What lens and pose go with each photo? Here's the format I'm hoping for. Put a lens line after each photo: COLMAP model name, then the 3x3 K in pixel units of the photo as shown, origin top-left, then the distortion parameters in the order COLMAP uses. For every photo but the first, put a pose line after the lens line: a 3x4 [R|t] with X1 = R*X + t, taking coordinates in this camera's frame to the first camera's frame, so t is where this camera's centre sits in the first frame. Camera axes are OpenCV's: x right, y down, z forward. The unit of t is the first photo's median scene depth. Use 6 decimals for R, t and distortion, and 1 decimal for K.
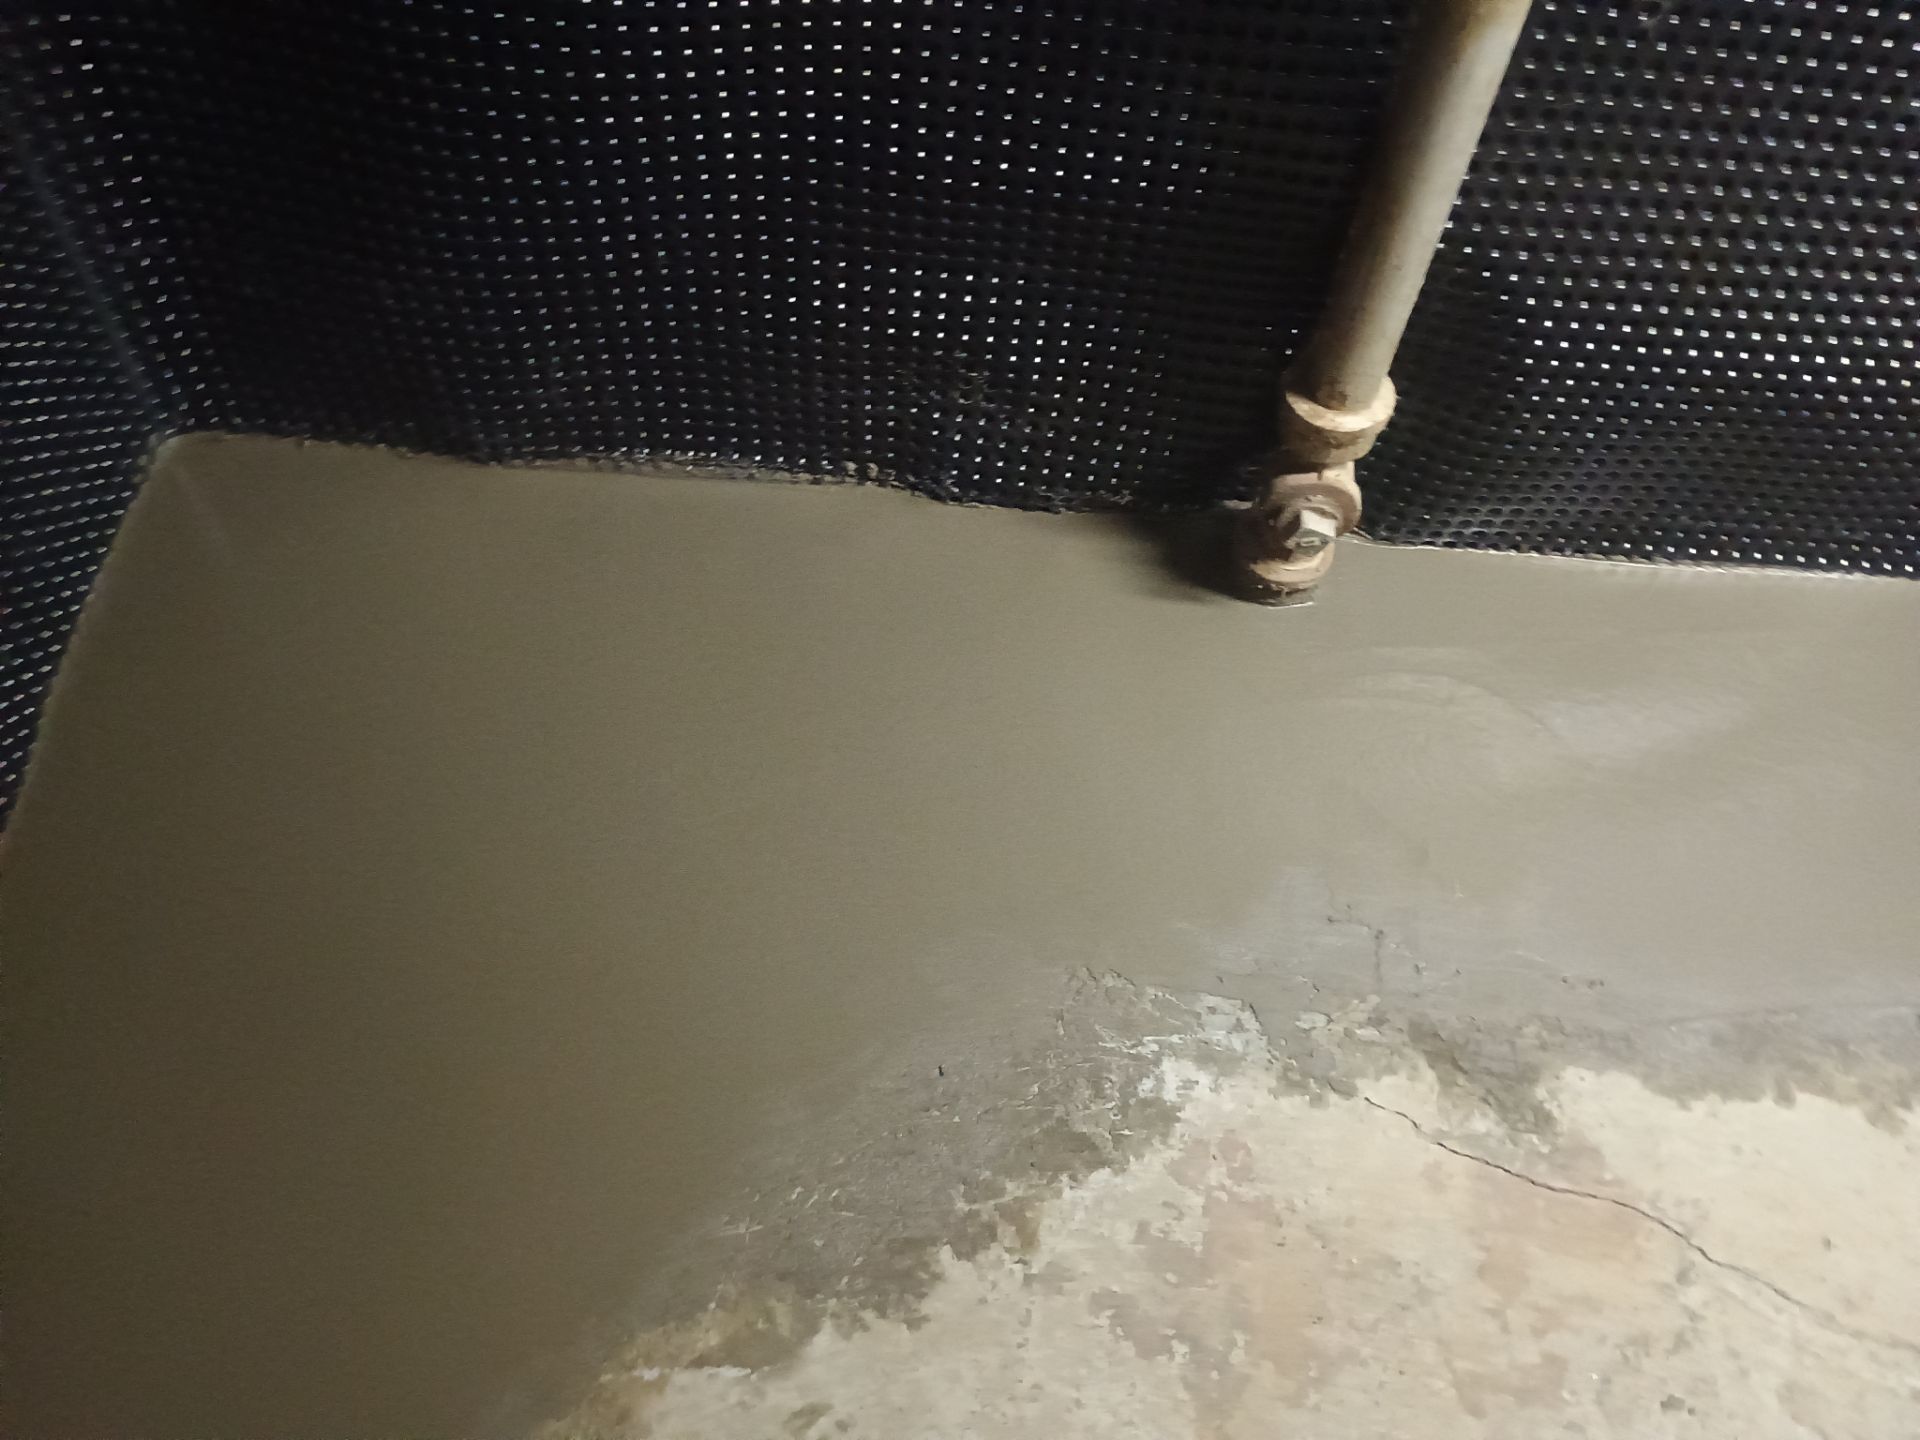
lens RADIAL K [[1577.3, 0, 960.0], [0, 1577.3, 720.0], [0, 0, 1]] dist [0.054432, -0.059259]
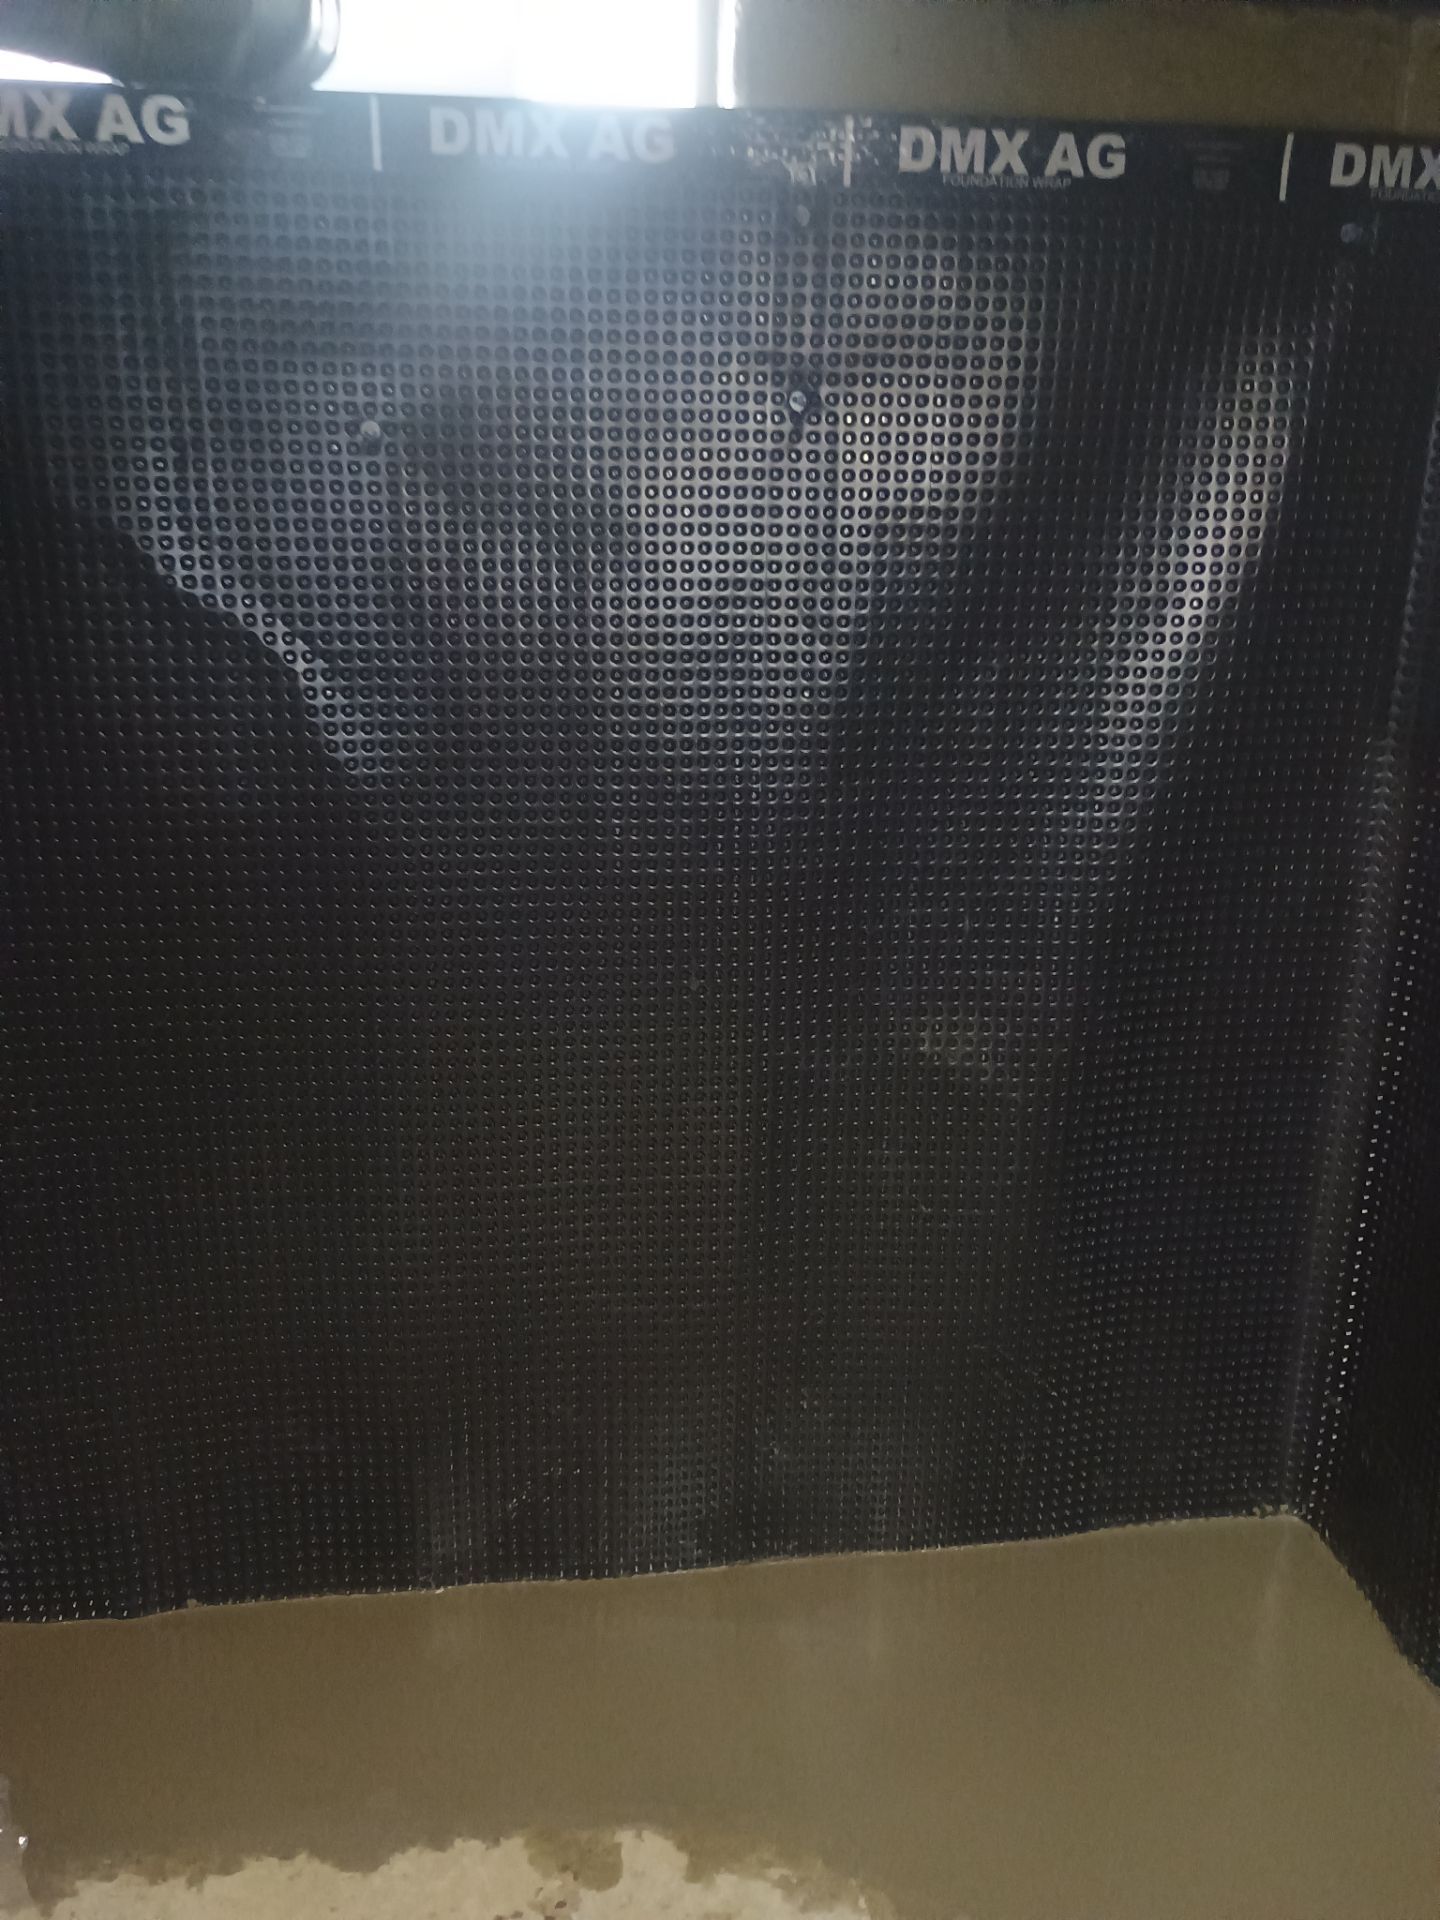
lens RADIAL K [[1577.3, 0, 720.0], [0, 1577.3, 960.0], [0, 0, 1]] dist [0.054432, -0.059259]
pose [[0.172093, 0.203665, -0.963797, 0.977510], [-0.839653, 0.541969, -0.035400, 0.073013], [0.515138, 0.815347, 0.264277, -0.212569]]
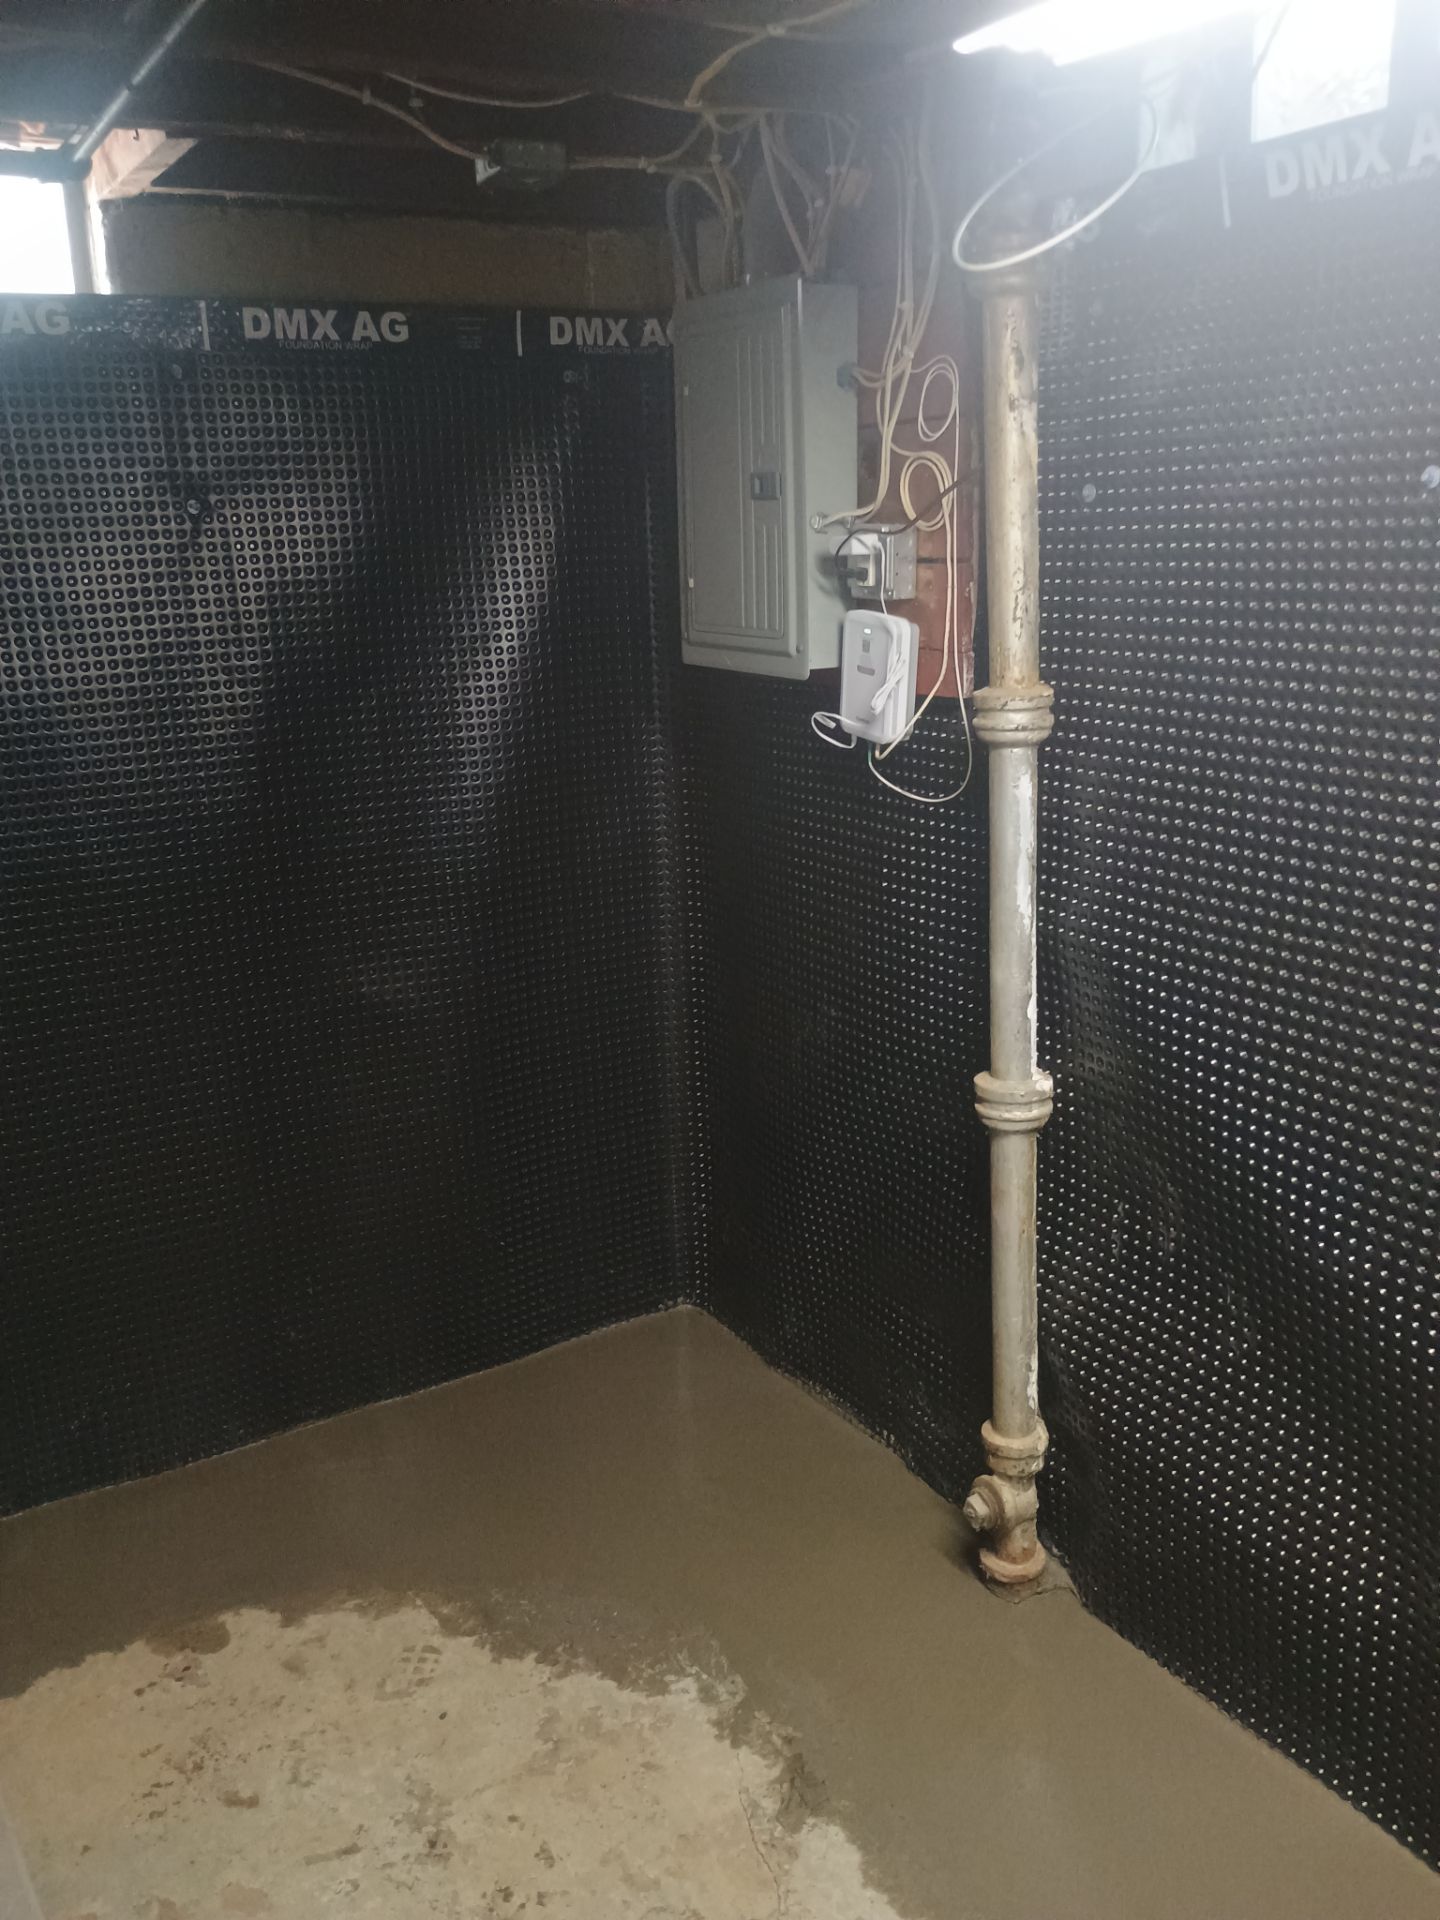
lens RADIAL K [[1632.7, 0, 720.0], [0, 1632.7, 960.0], [0, 0, 1]] dist [0.056826, -0.076011]
pose [[0.544726, 0.117509, -0.830341, 1.528700], [-0.670156, 0.656232, -0.346771, 0.299054], [0.504147, 0.745353, 0.436216, -0.342823]]
